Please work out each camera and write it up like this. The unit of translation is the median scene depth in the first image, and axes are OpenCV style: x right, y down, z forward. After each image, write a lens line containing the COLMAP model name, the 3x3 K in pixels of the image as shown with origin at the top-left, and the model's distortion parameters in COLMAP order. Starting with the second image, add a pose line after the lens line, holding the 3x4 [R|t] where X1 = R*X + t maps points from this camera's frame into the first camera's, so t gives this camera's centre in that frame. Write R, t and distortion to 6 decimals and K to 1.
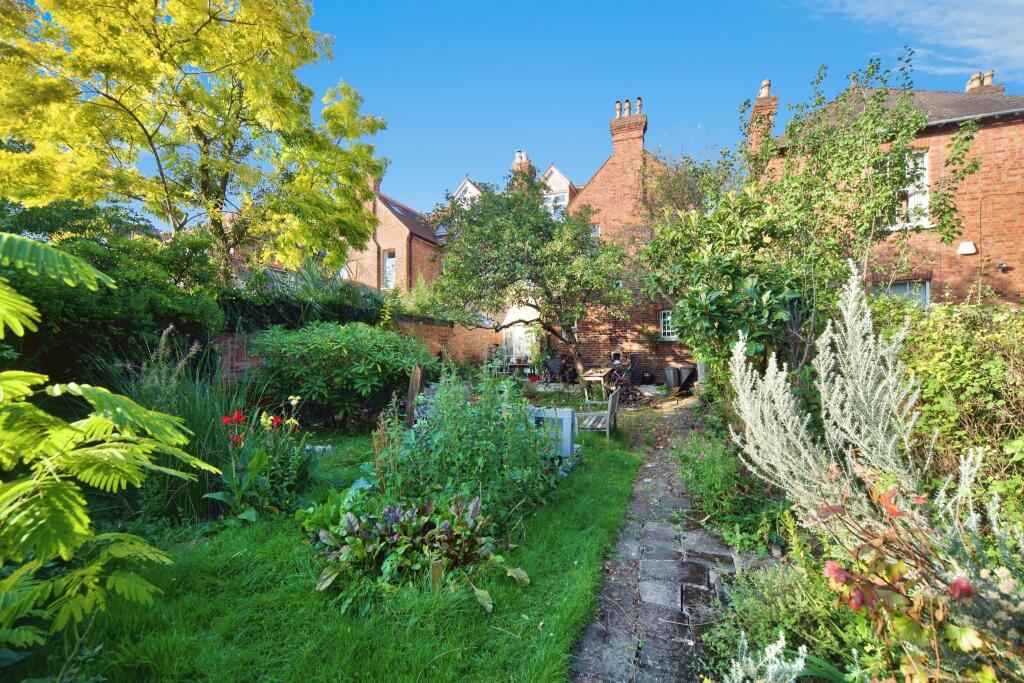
lens RADIAL K [[410.0, 0, 512.0], [0, 410.0, 341.5], [0, 0, 1]] dist [0.001482, 0.000046]
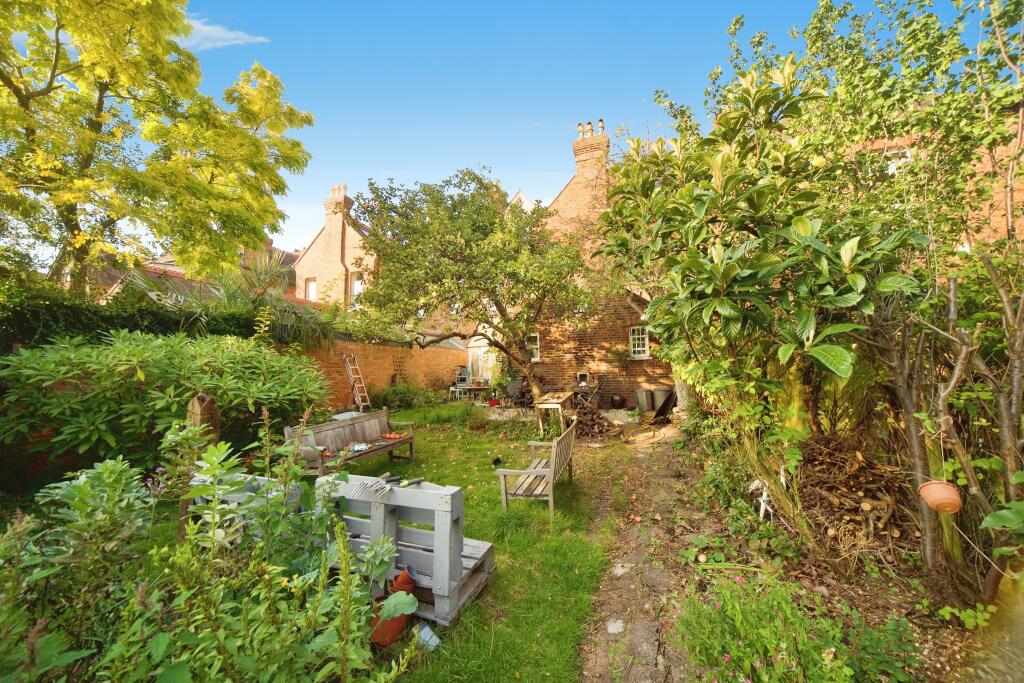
lens RADIAL K [[368.5, 0, 501.1], [0, 368.5, 340.7], [0, 0, 1]] dist [-0.009853, 0.000276]
pose [[0.999888, -0.009878, 0.011228, 0.085245], [0.010583, 0.997855, -0.064601, 0.007809], [-0.010566, 0.064712, 0.997848, 0.239108]]
